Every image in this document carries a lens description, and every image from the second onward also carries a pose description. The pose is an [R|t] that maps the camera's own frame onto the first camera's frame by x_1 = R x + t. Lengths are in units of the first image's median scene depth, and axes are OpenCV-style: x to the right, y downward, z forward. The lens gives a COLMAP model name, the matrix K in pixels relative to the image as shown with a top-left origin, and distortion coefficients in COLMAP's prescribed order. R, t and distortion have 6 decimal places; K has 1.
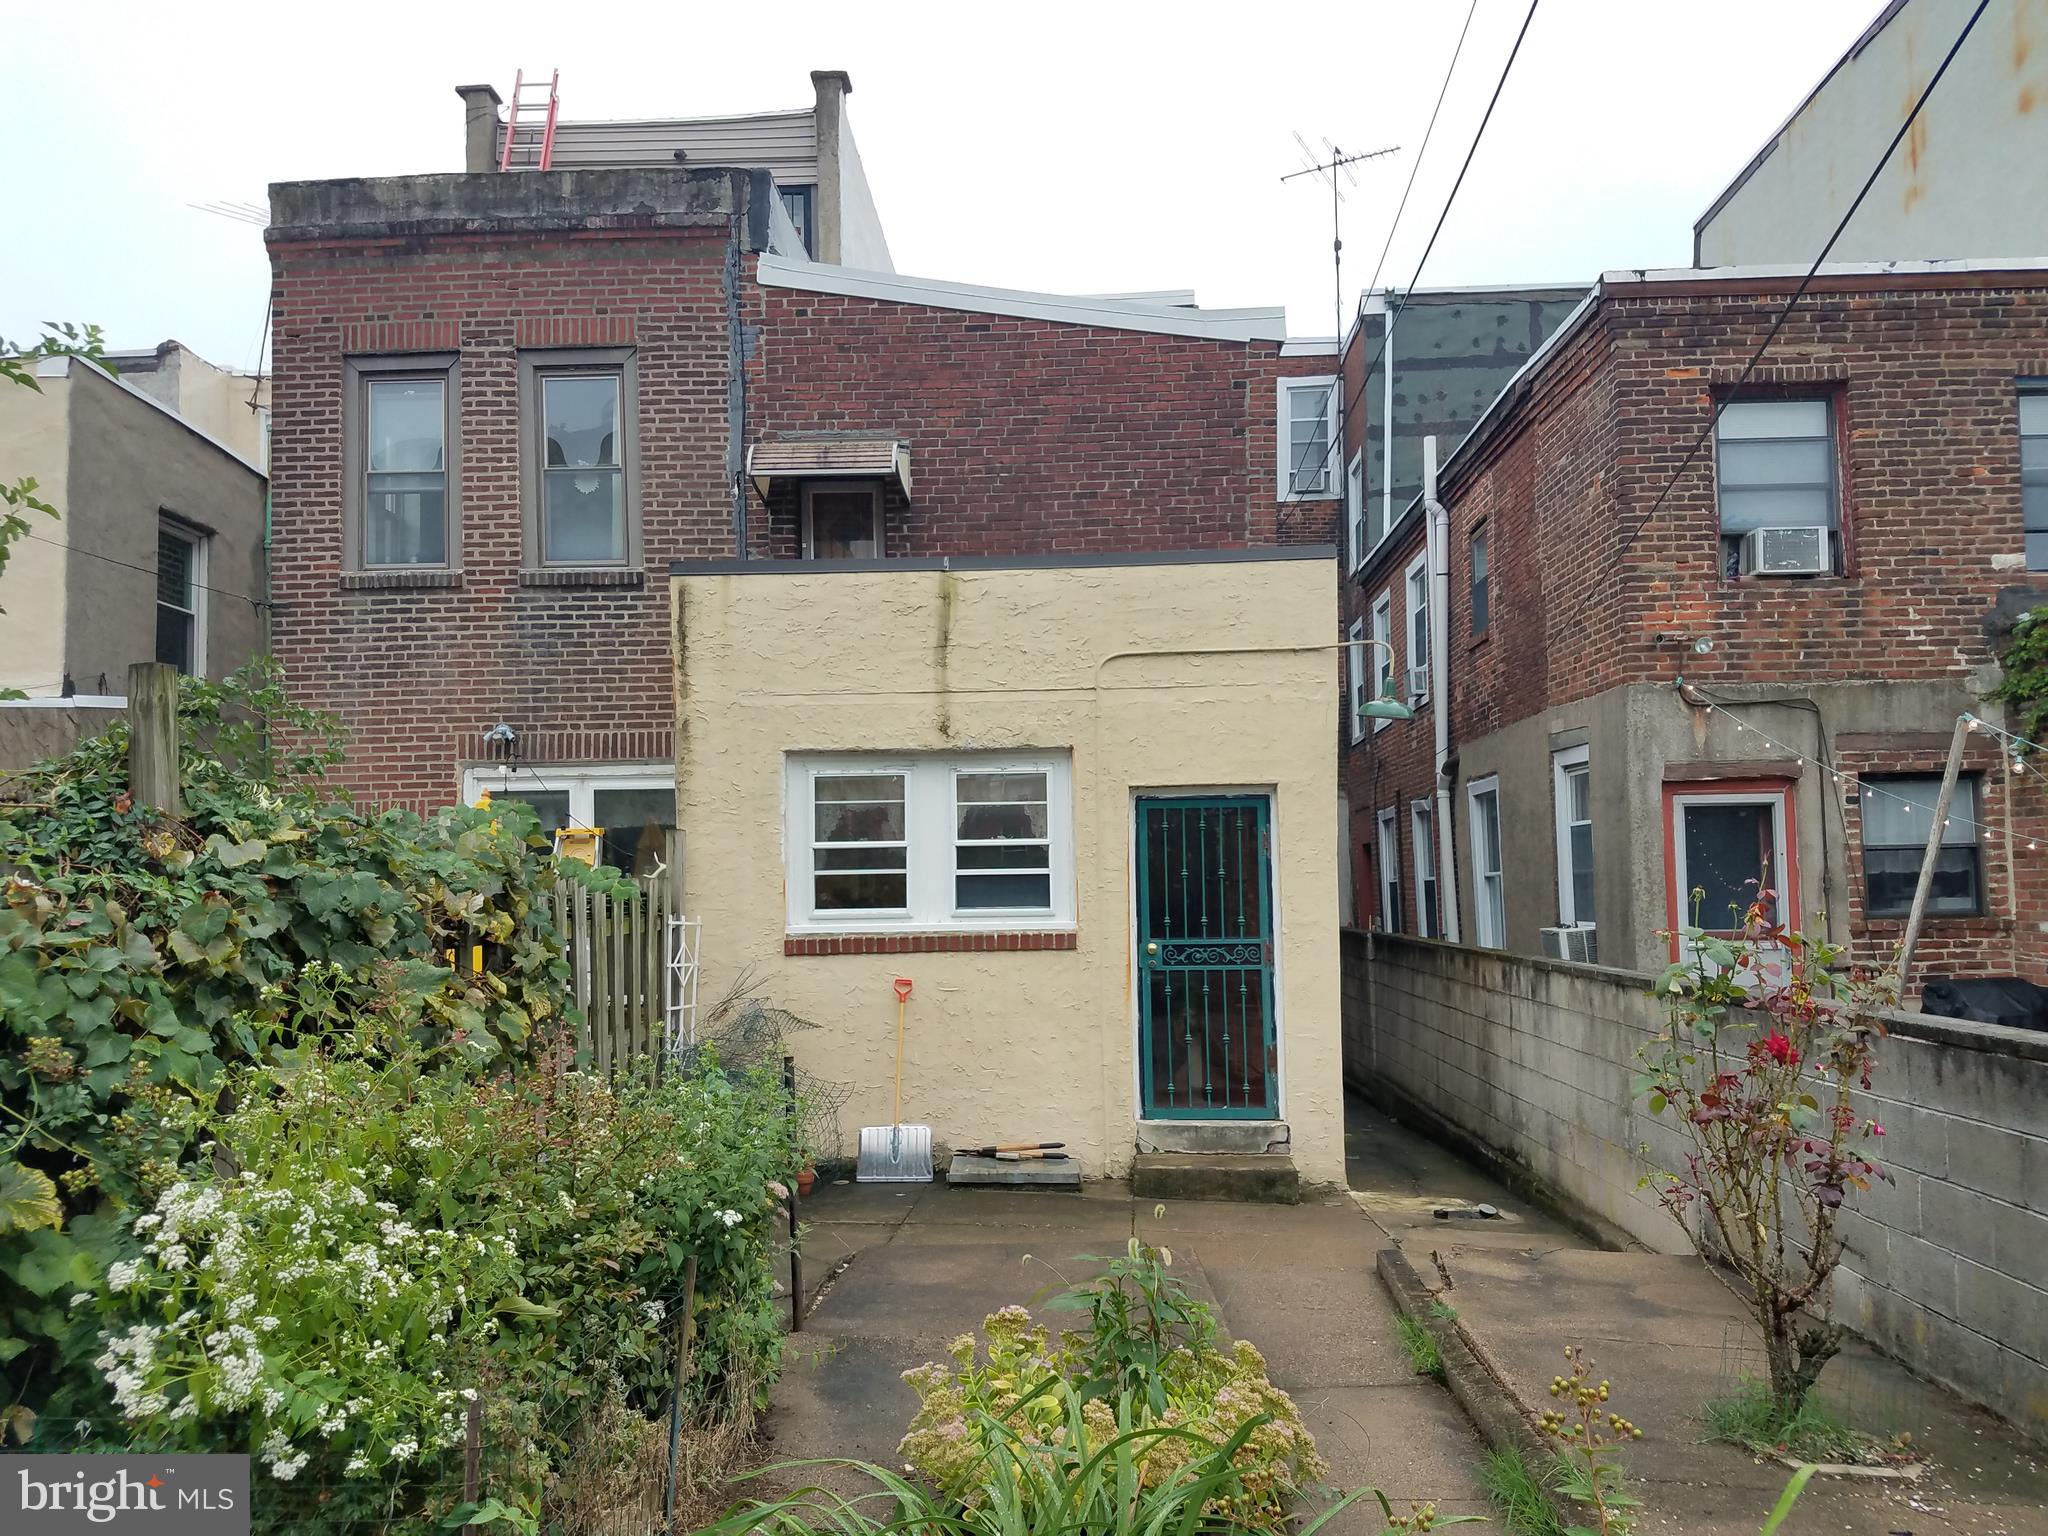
lens RADIAL K [[1607.0, 0, 1018.1], [0, 1607.0, 782.5], [0, 0, 1]] dist [0.241825, -0.424429]
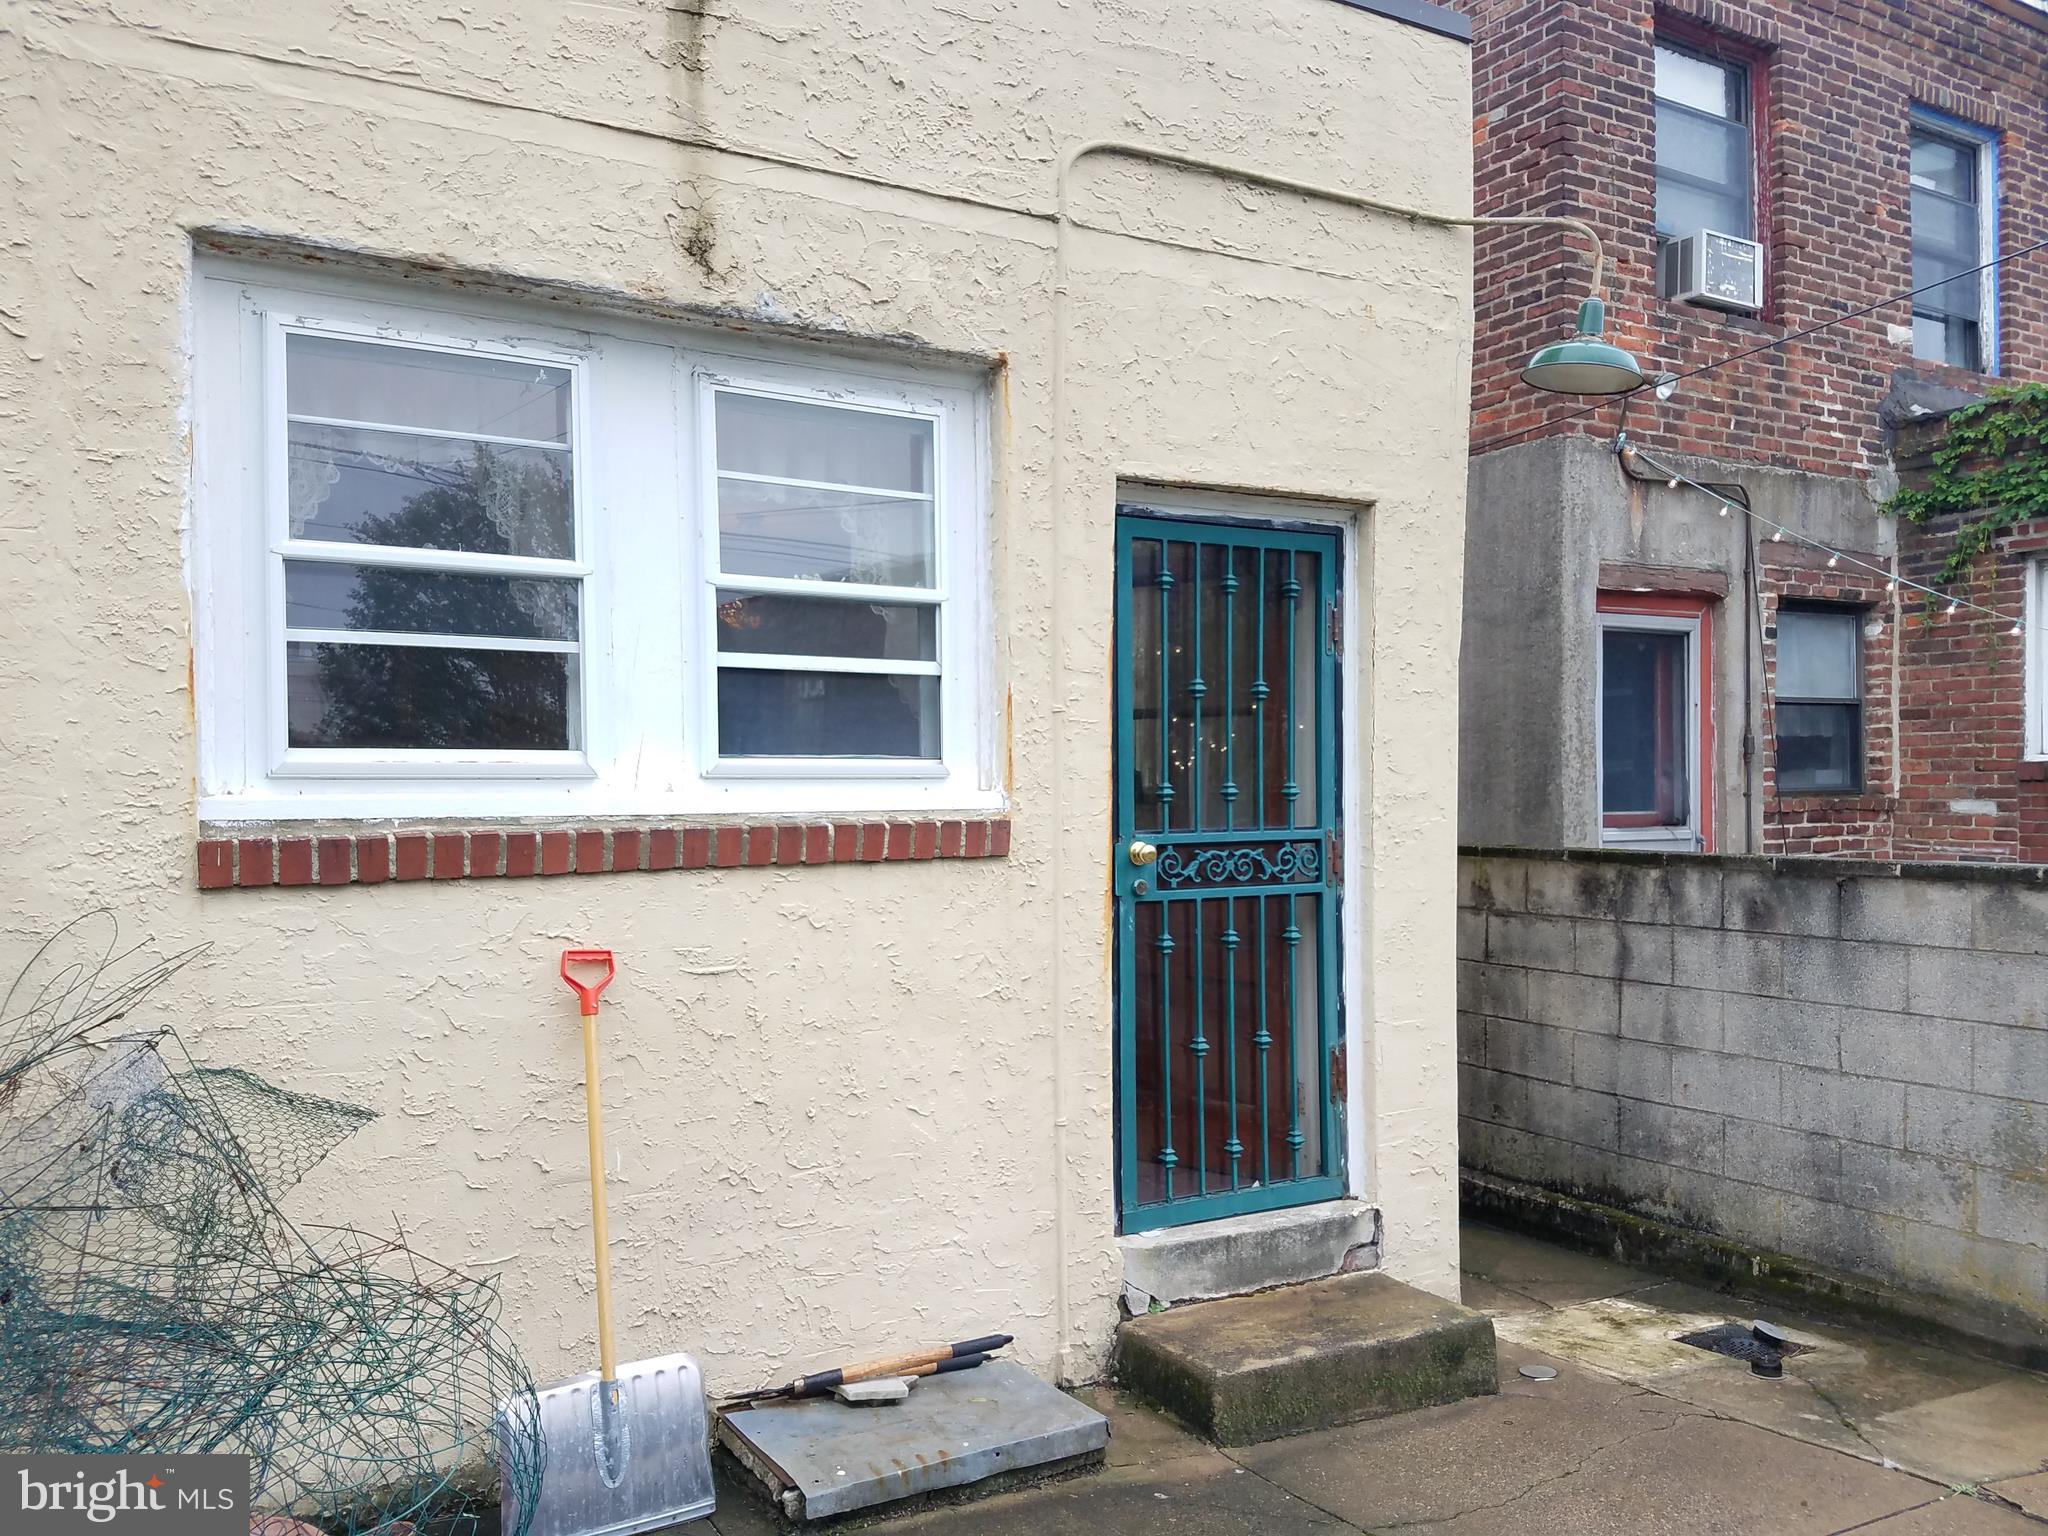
lens RADIAL K [[1593.3, 0, 1026.9], [0, 1593.3, 810.6], [0, 0, 1]] dist [0.166646, -0.244873]
pose [[0.844828, 0.001200, 0.535036, -0.175710], [-0.040441, 0.997280, 0.061620, 0.065030], [-0.533507, -0.073696, 0.842579, 0.642511]]
